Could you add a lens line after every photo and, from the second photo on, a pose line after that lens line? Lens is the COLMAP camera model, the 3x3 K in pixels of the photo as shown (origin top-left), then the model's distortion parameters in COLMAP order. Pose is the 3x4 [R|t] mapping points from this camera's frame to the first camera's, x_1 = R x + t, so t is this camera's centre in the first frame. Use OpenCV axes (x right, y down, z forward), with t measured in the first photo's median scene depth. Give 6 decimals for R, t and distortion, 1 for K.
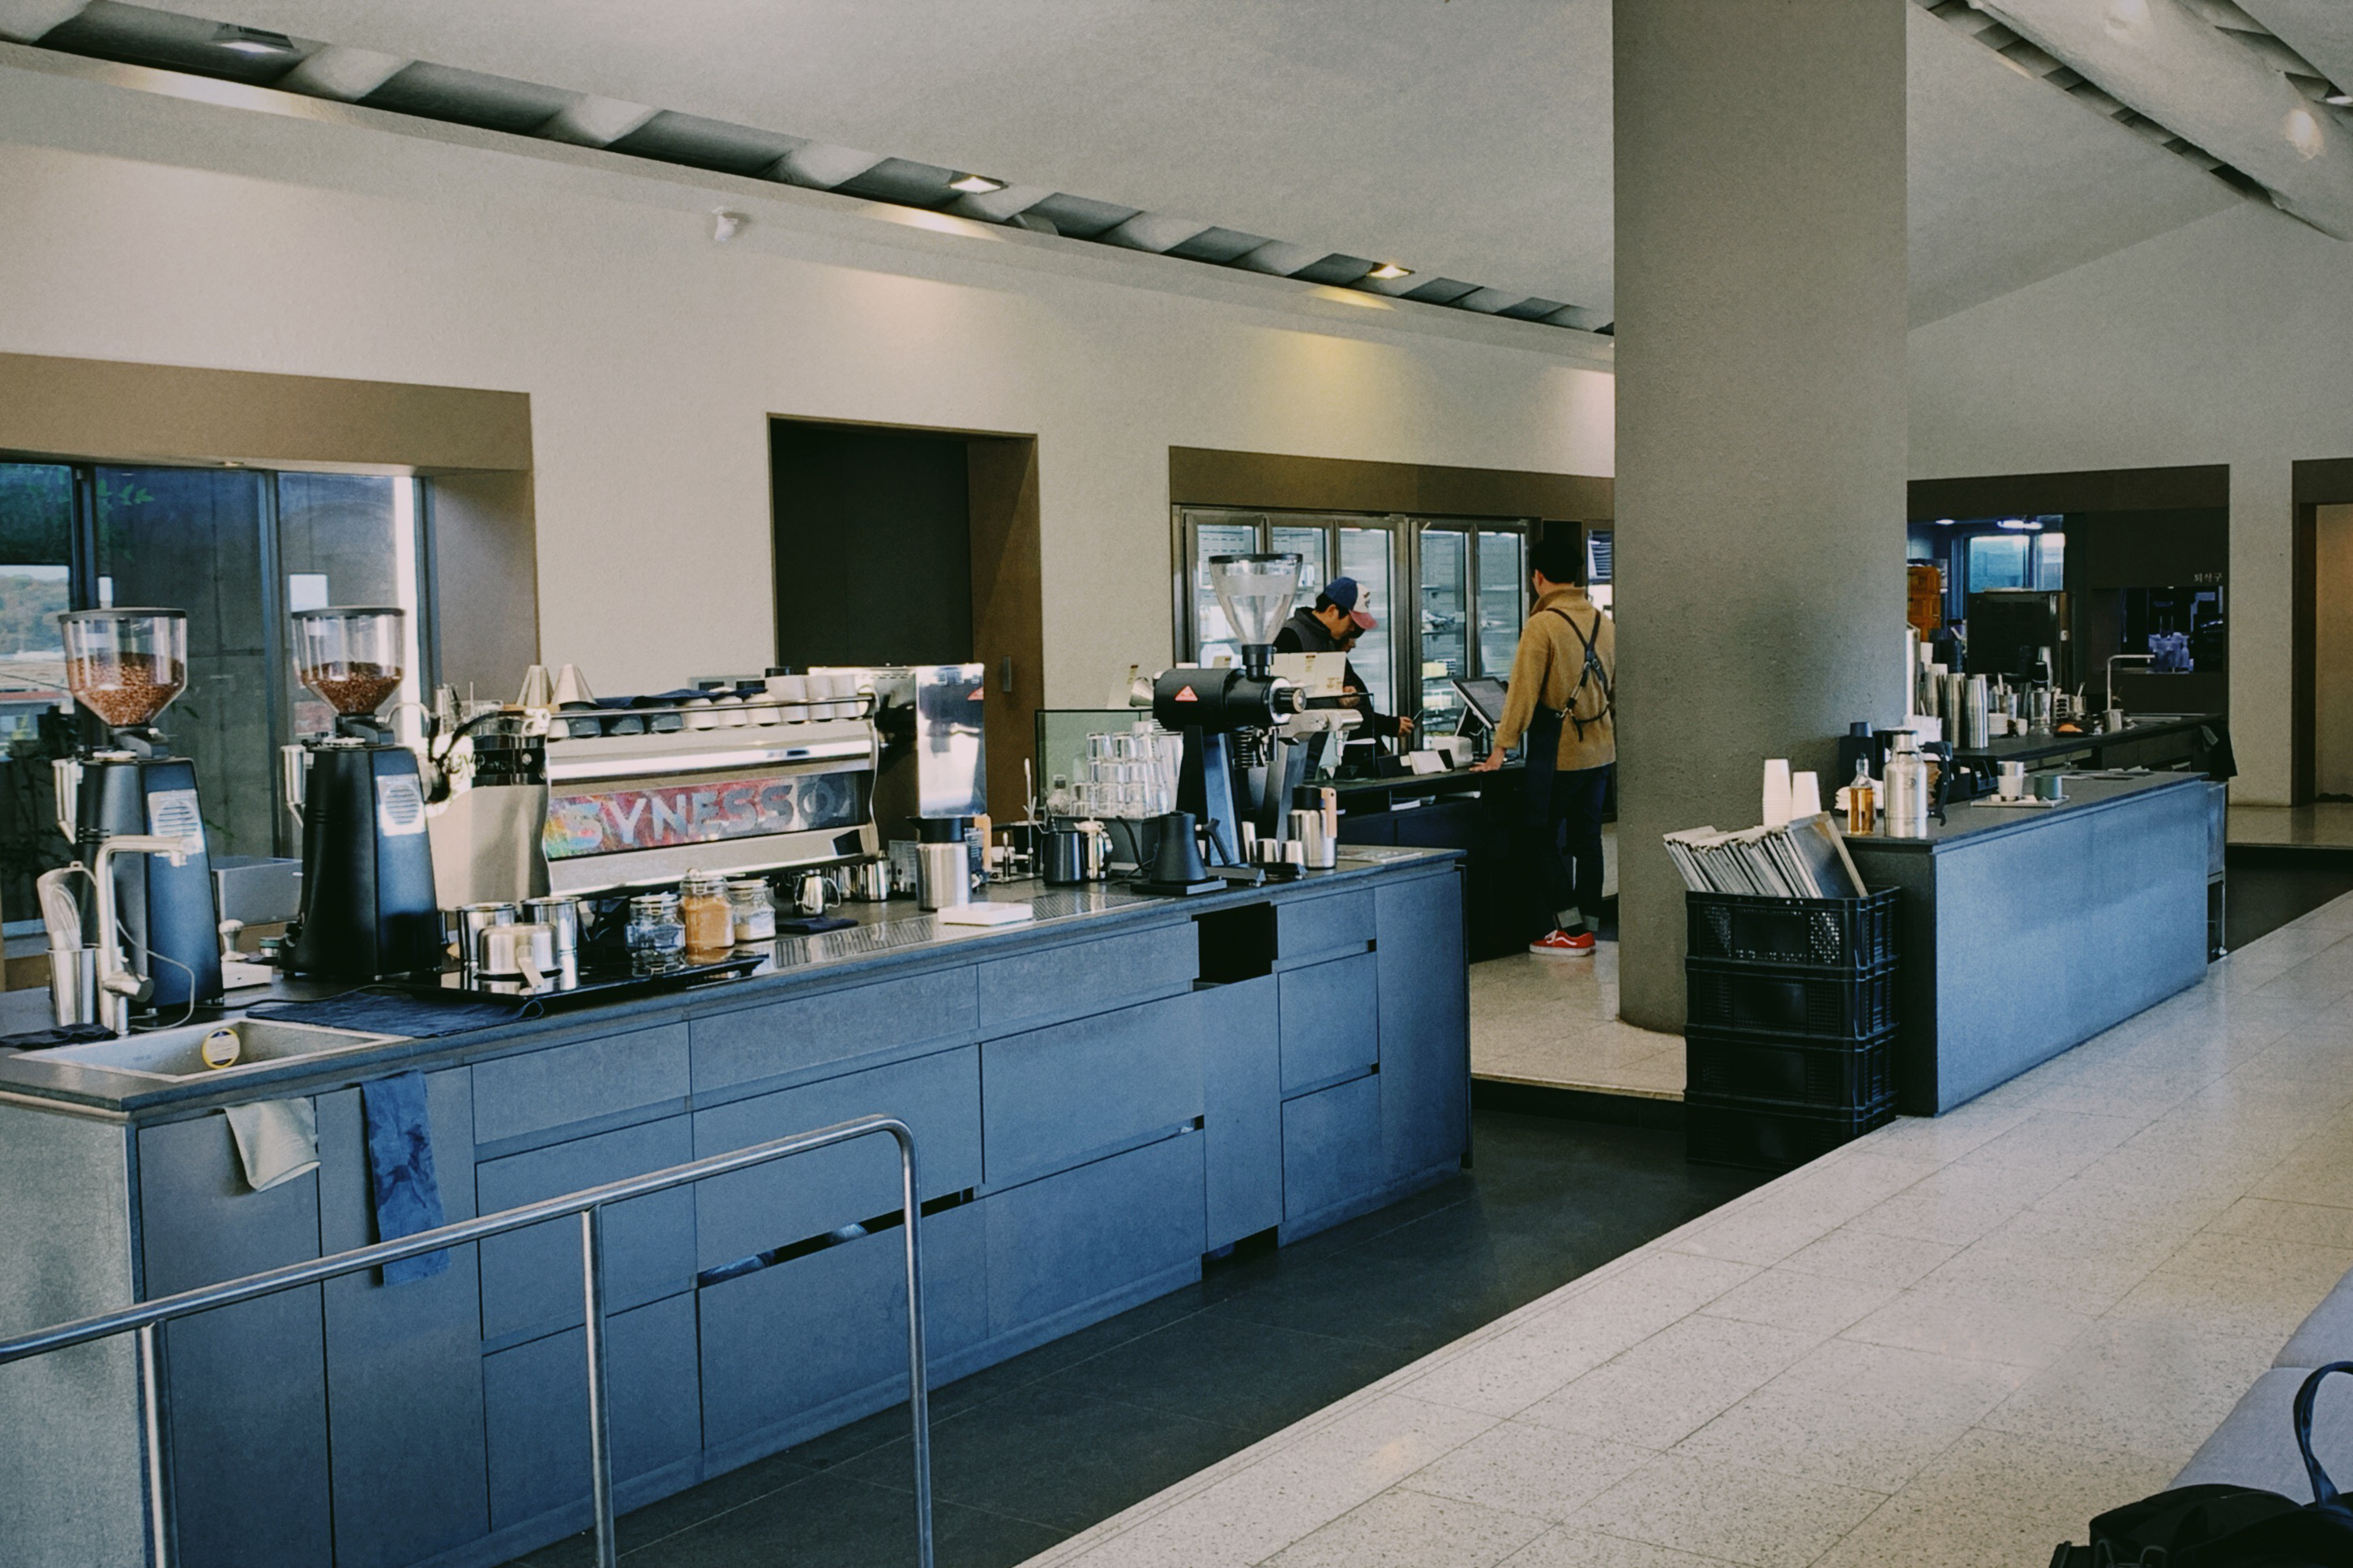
lens RADIAL K [[2422.0, 0, 1186.4], [0, 2422.0, 774.4], [0, 0, 1]] dist [0.058750, 0.000000]
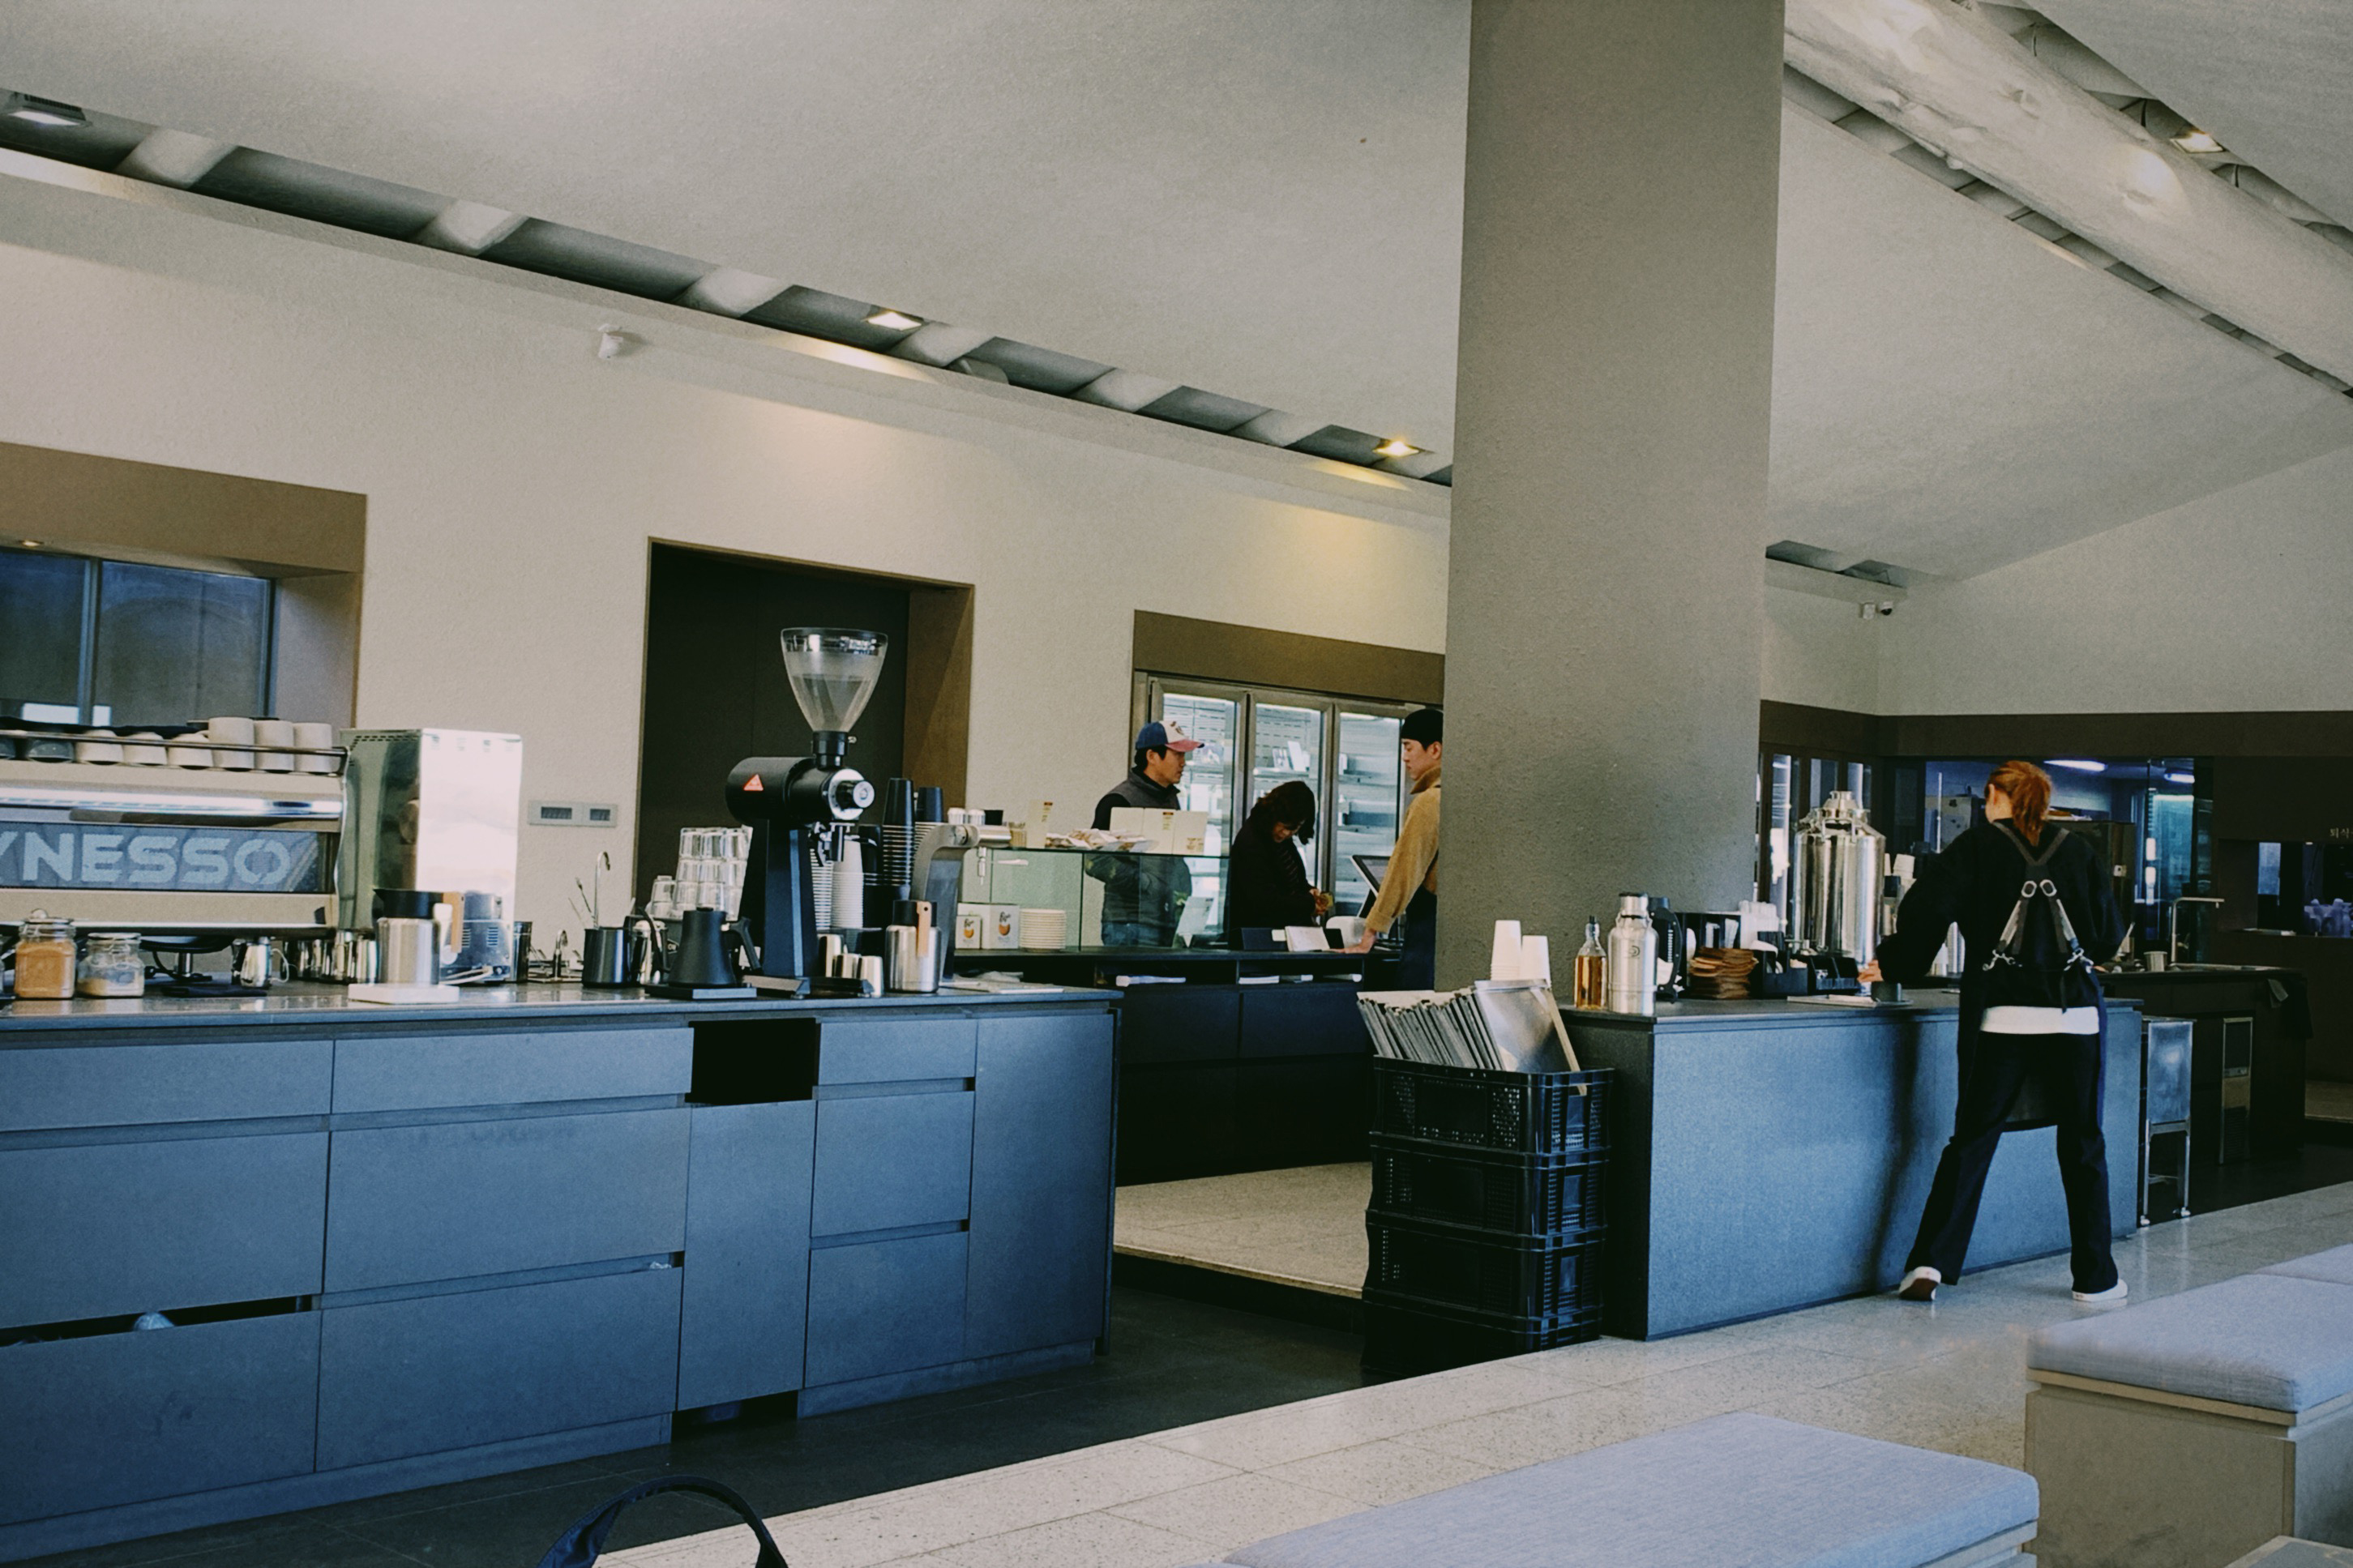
lens RADIAL K [[2422.0, 0, 1169.1], [0, 2422.0, 791.3], [0, 0, 1]] dist [0.058750, 0.000000]
pose [[0.991083, 0.056336, -0.120749, 0.177004], [-0.067153, 0.993901, -0.087469, 0.025983], [0.115085, 0.094798, 0.988822, 0.084791]]
